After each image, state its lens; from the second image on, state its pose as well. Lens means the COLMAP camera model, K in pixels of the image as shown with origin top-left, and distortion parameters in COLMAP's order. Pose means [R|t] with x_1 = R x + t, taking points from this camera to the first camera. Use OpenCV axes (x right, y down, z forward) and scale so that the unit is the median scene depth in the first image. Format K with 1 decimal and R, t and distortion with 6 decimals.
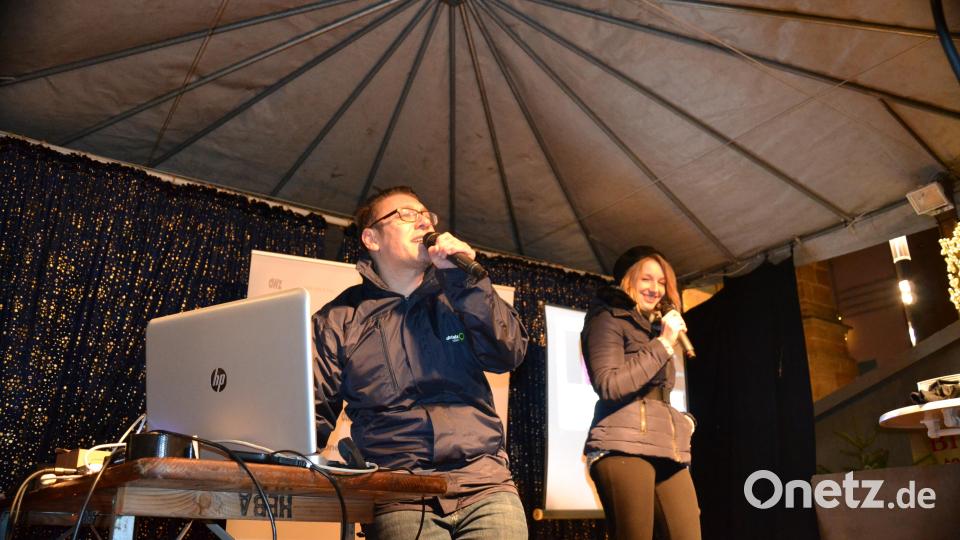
lens RADIAL K [[757.4, 0, 485.2], [0, 757.4, 270.9], [0, 0, 1]] dist [-0.162964, 0.124170]
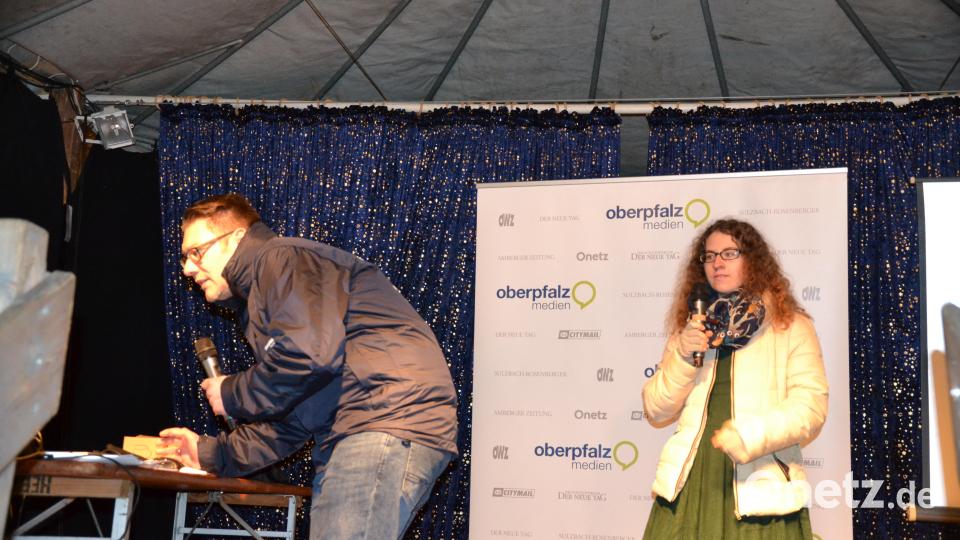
lens RADIAL K [[1245.4, 0, 478.1], [0, 1245.4, 272.4], [0, 0, 1]] dist [0.026789, 0.485449]
pose [[0.720480, -0.091831, -0.687369, 0.535786], [0.184868, 0.980758, 0.062745, -0.015351], [0.668381, -0.172279, 0.723593, -0.015064]]
